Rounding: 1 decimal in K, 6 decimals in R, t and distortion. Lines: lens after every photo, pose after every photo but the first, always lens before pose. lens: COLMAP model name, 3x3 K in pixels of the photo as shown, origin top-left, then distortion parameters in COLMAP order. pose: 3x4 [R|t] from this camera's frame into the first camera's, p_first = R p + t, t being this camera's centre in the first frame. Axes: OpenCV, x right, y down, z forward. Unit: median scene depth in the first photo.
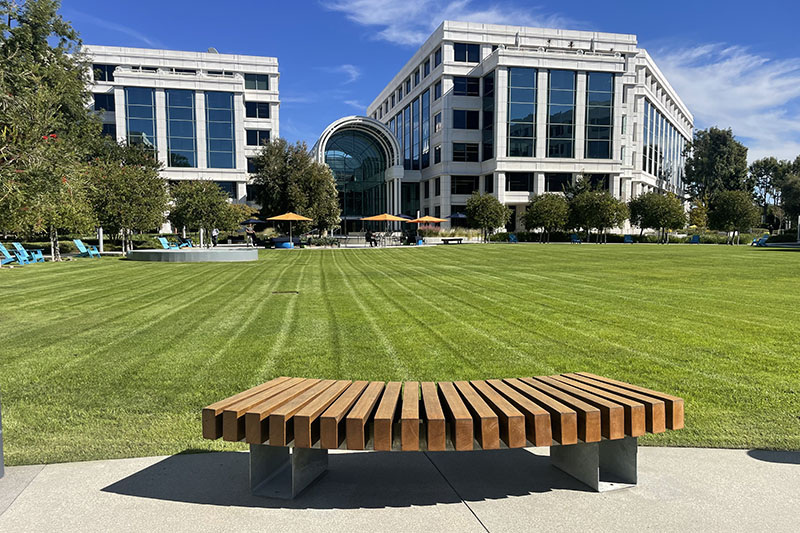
lens RADIAL K [[571.2, 0, 377.7], [0, 571.2, 268.7], [0, 0, 1]] dist [0.137131, -0.224139]
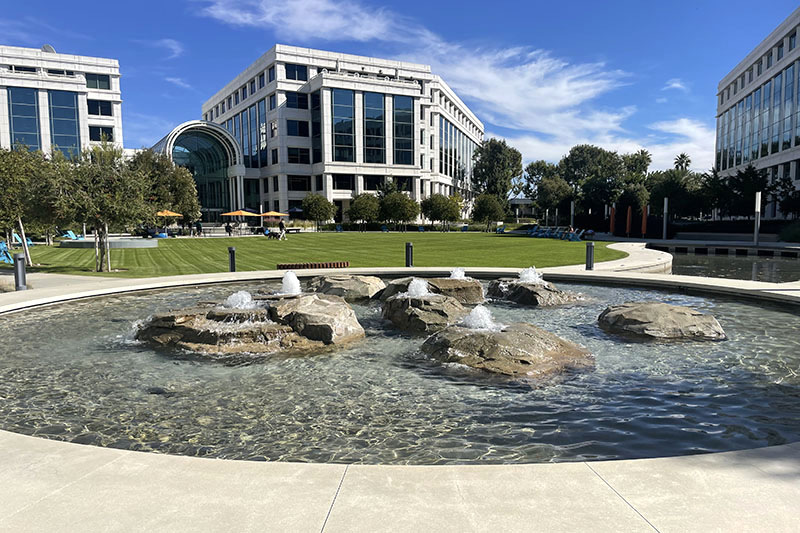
lens RADIAL K [[571.2, 0, 377.7], [0, 571.2, 268.7], [0, 0, 1]] dist [0.137131, -0.224139]
pose [[0.961023, -0.029437, 0.274897, -0.023234], [0.023656, 0.999424, 0.024323, 0.005369], [-0.275455, -0.016872, 0.961166, -0.183051]]
